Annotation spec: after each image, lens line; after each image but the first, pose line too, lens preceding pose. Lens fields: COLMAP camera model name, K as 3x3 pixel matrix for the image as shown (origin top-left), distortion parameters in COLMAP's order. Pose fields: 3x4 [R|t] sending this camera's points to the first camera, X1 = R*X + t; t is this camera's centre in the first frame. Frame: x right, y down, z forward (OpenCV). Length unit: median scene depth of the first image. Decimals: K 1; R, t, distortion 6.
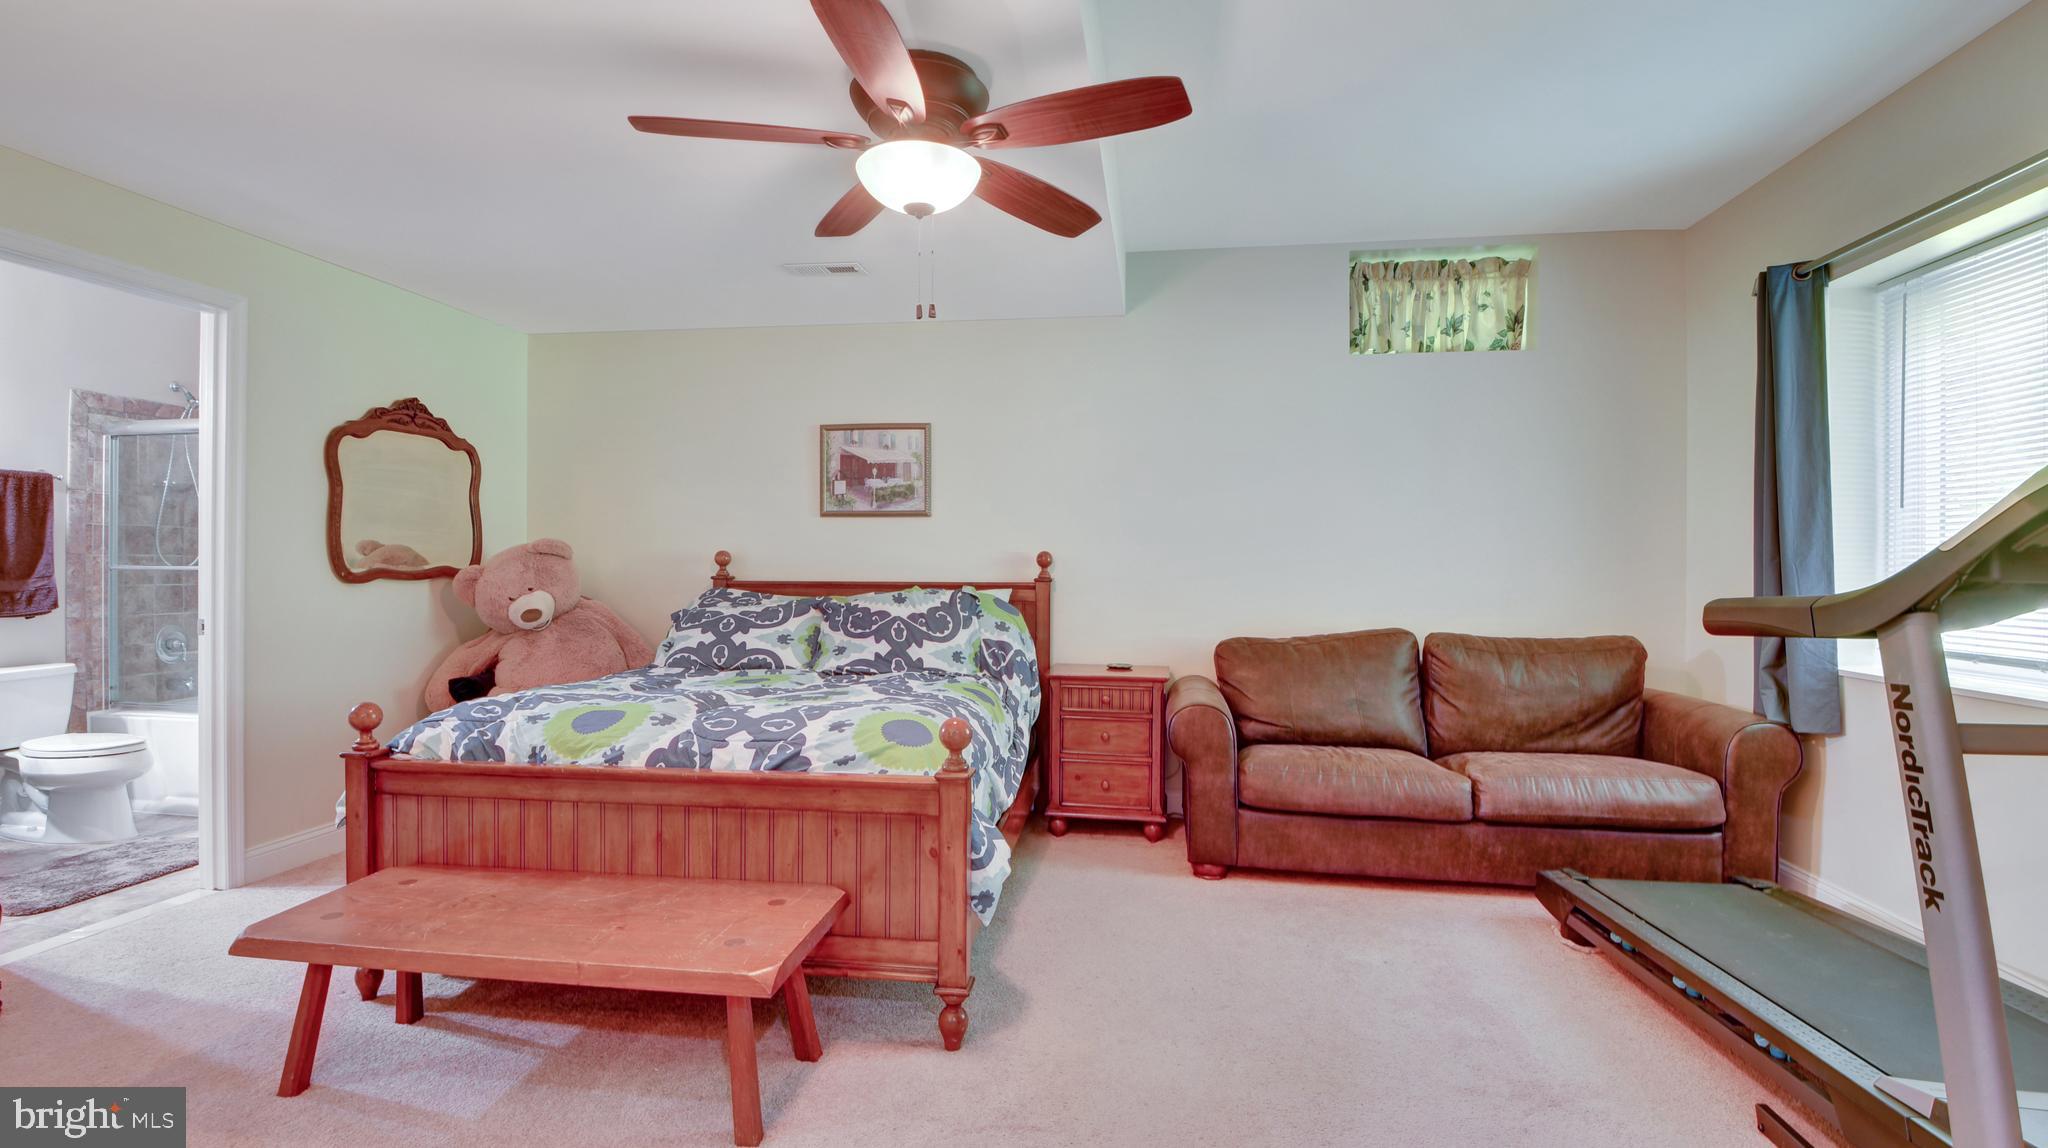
lens RADIAL K [[962.4, 0, 1023.4], [0, 962.4, 560.4], [0, 0, 1]] dist [0.010422, -0.018473]
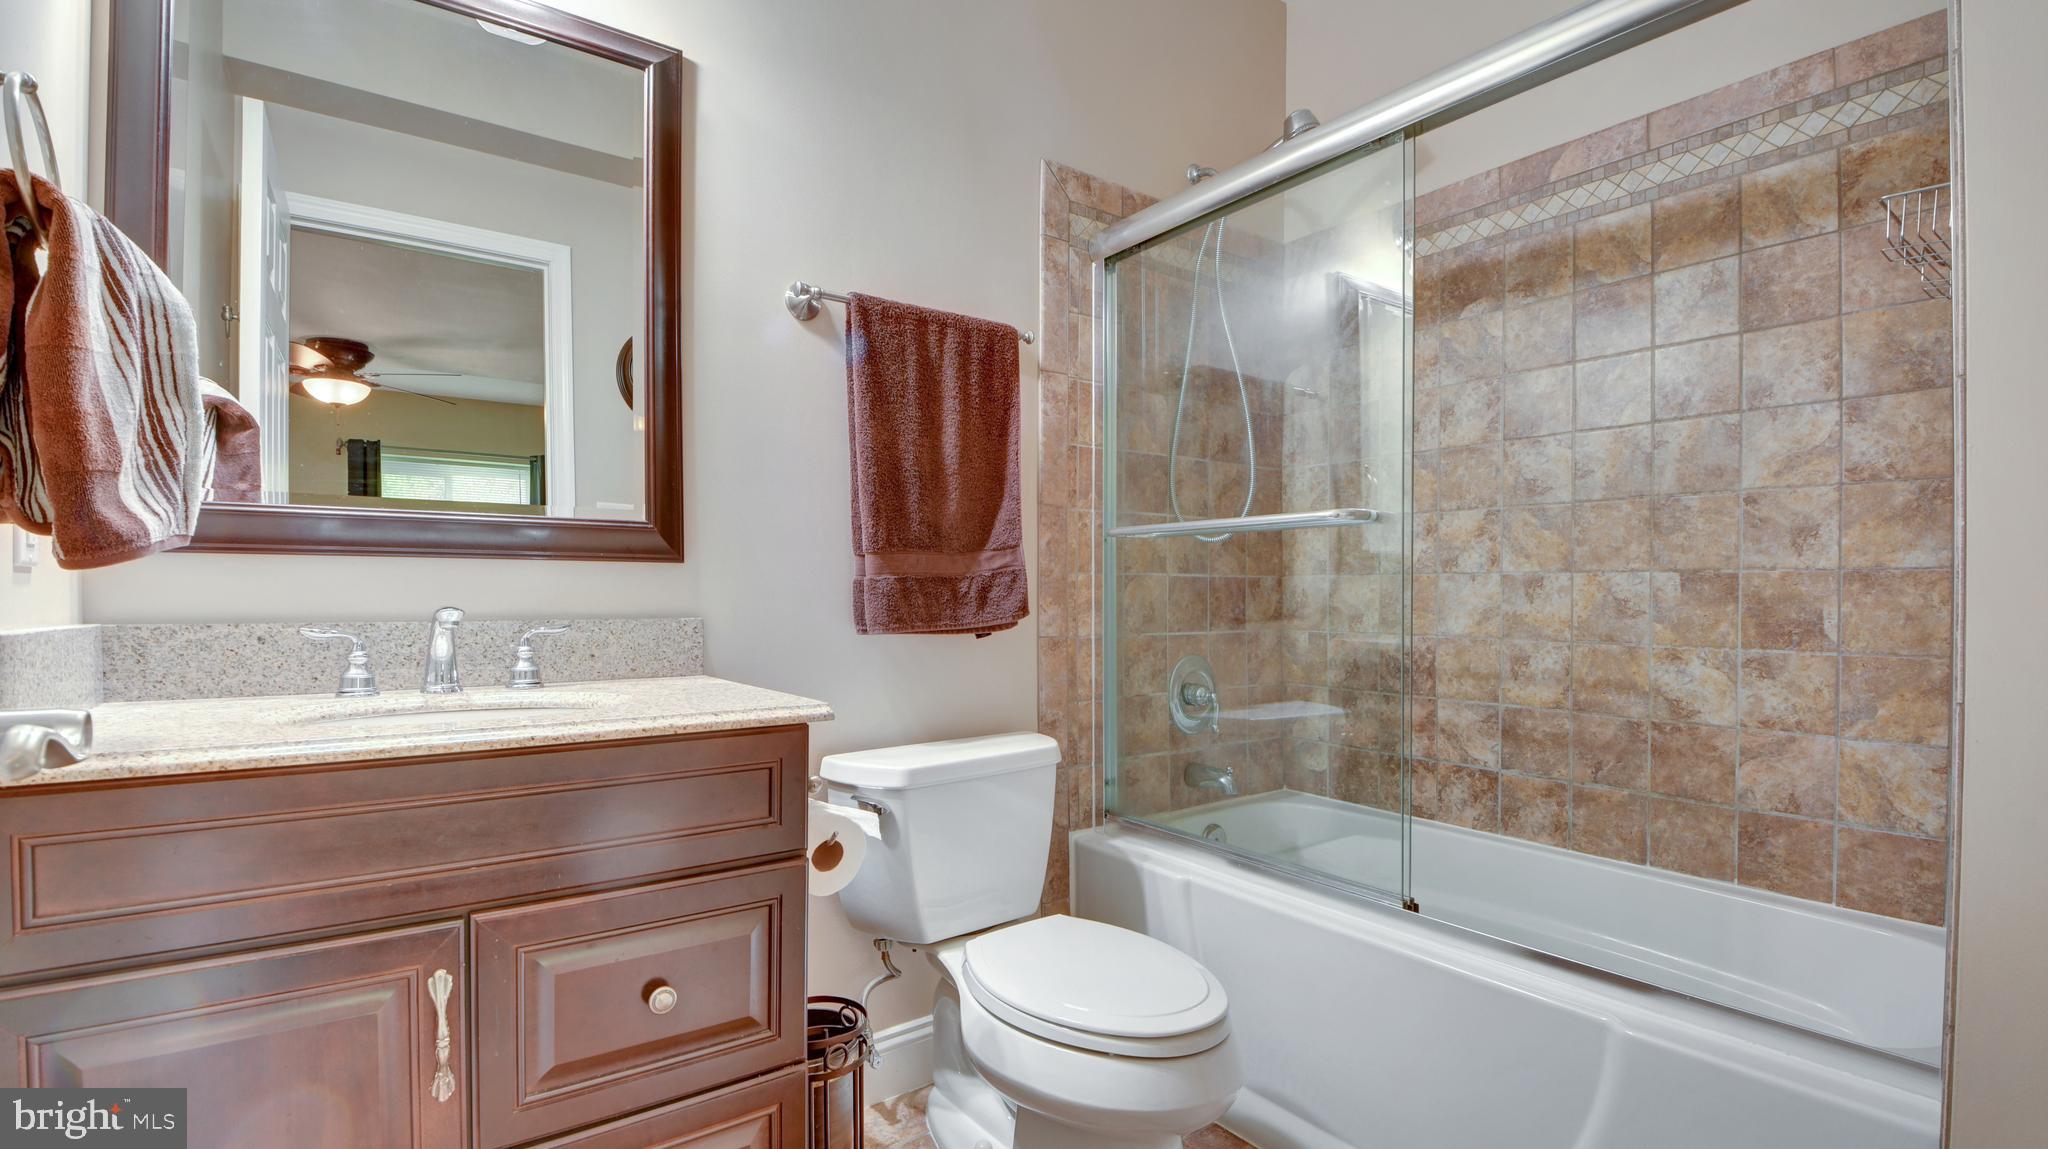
lens RADIAL K [[962.4, 0, 1021.6], [0, 962.4, 586.4], [0, 0, 1]] dist [0.010422, -0.018473]
pose [[0.717966, -0.005051, -0.696060, -0.658422], [0.004729, 0.999986, -0.002379, 0.035098], [0.696062, -0.001583, 0.717980, 0.633101]]
